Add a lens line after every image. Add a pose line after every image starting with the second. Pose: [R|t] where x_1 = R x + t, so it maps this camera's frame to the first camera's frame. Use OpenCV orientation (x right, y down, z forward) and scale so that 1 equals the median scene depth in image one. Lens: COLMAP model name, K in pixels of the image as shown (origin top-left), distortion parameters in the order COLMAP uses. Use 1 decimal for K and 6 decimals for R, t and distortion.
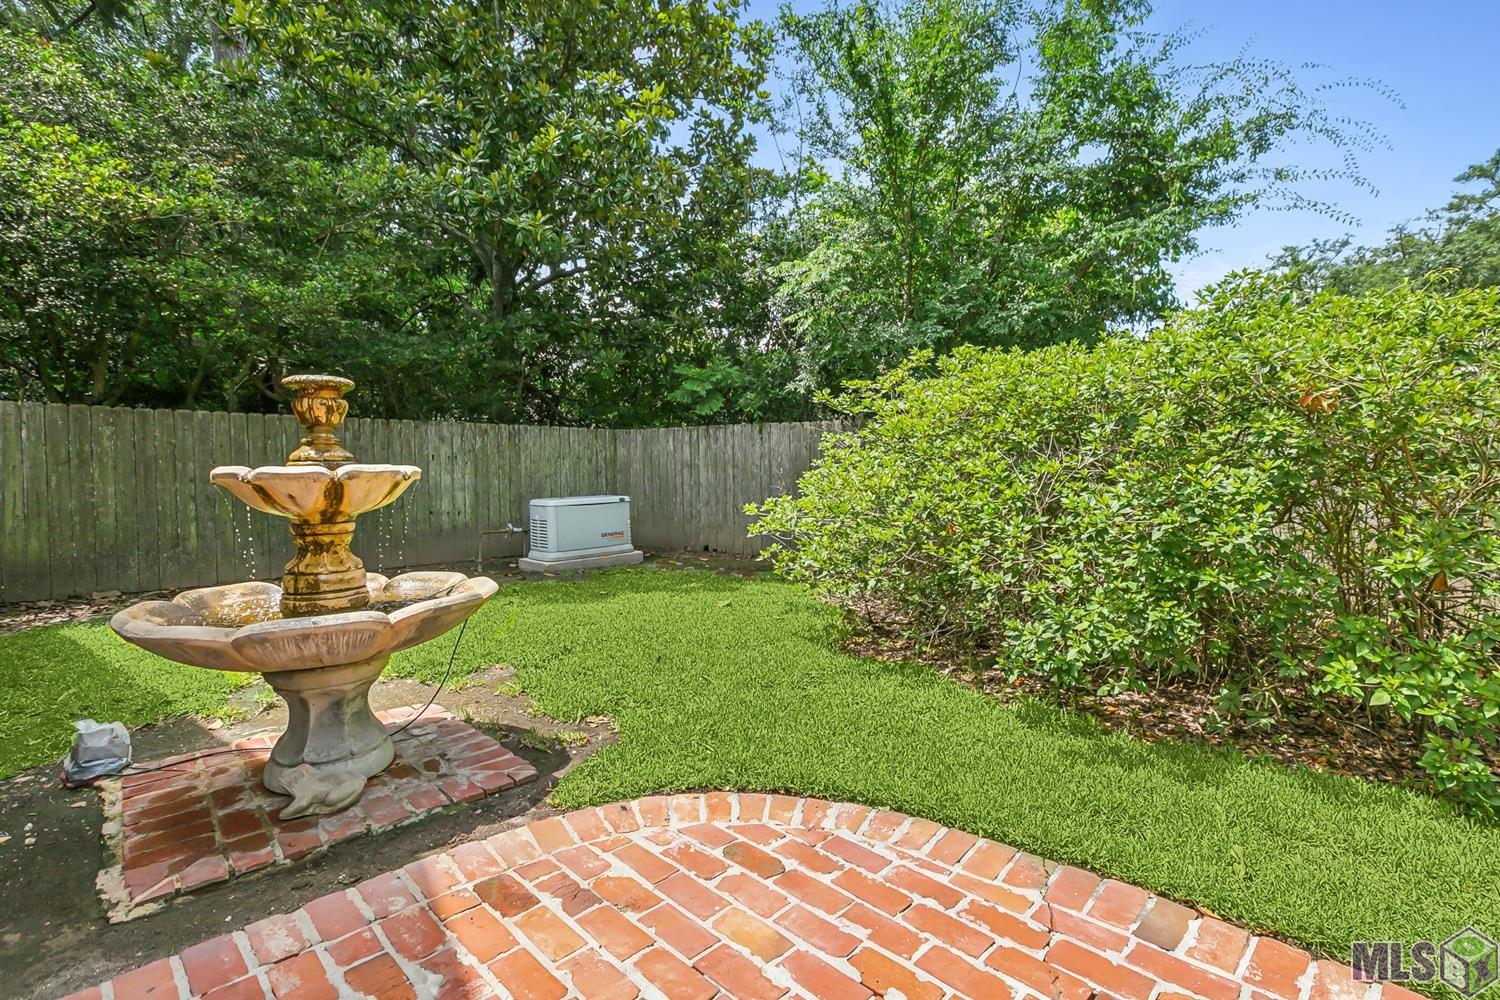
lens RADIAL K [[672.6, 0, 747.3], [0, 672.6, 493.7], [0, 0, 1]] dist [0.002082, 0.000009]
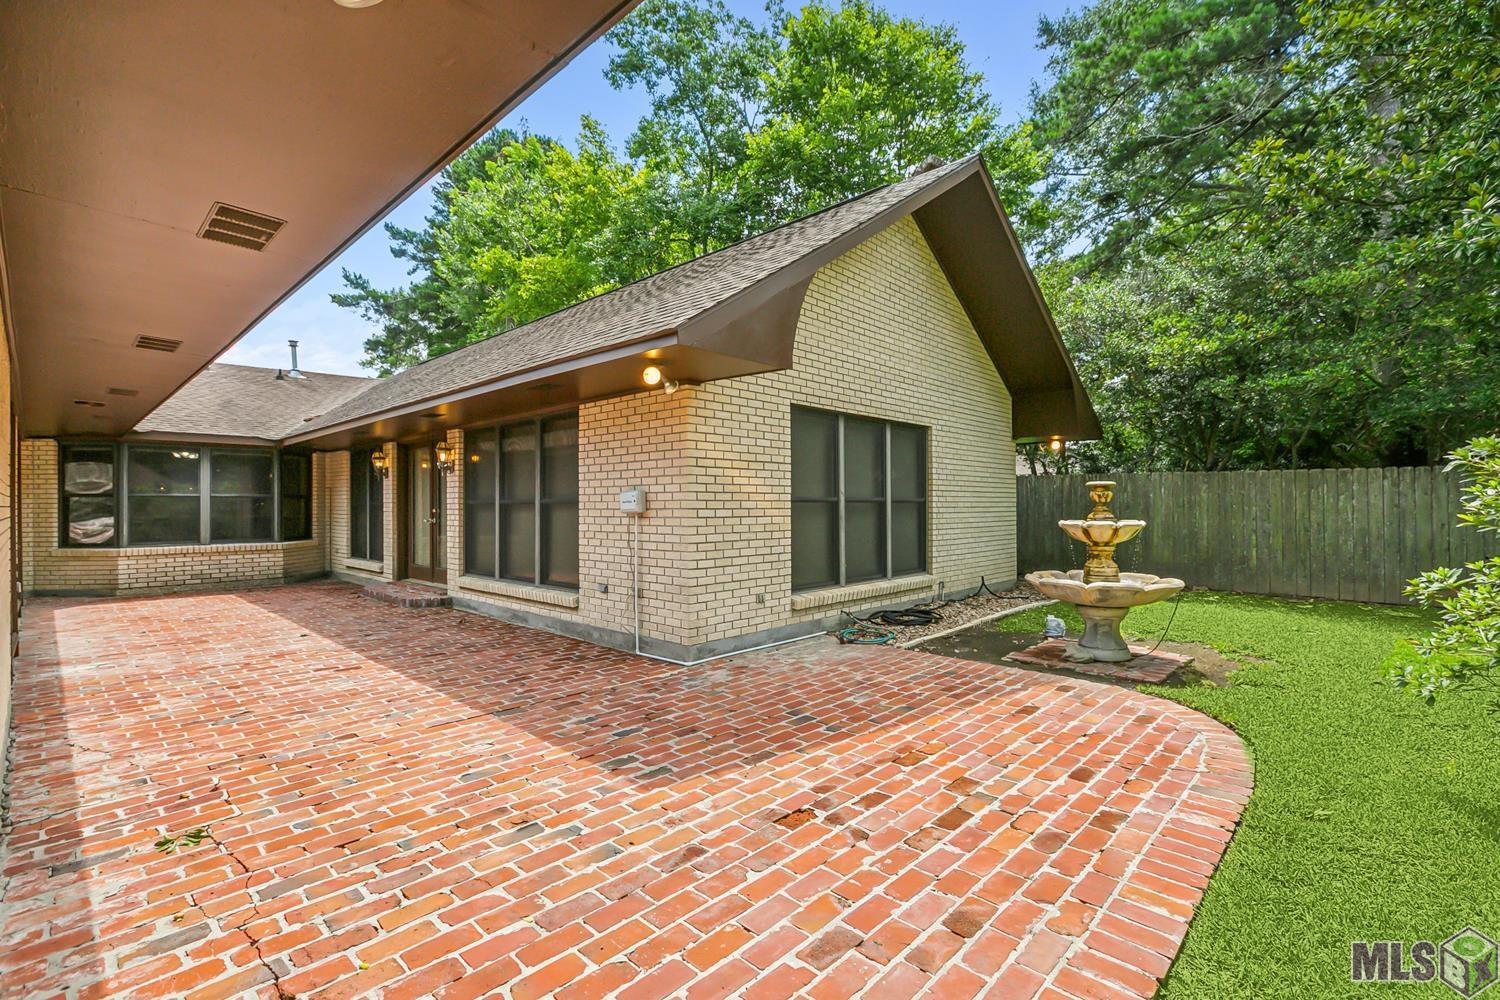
lens RADIAL K [[672.6, 0, 747.1], [0, 672.6, 502.8], [0, 0, 1]] dist [0.002082, 0.000009]
pose [[-0.009924, -0.004223, -0.999942, 1.949476], [-0.020438, 0.999783, -0.004019, -0.081111], [0.999742, 0.020397, -0.010008, -0.198192]]
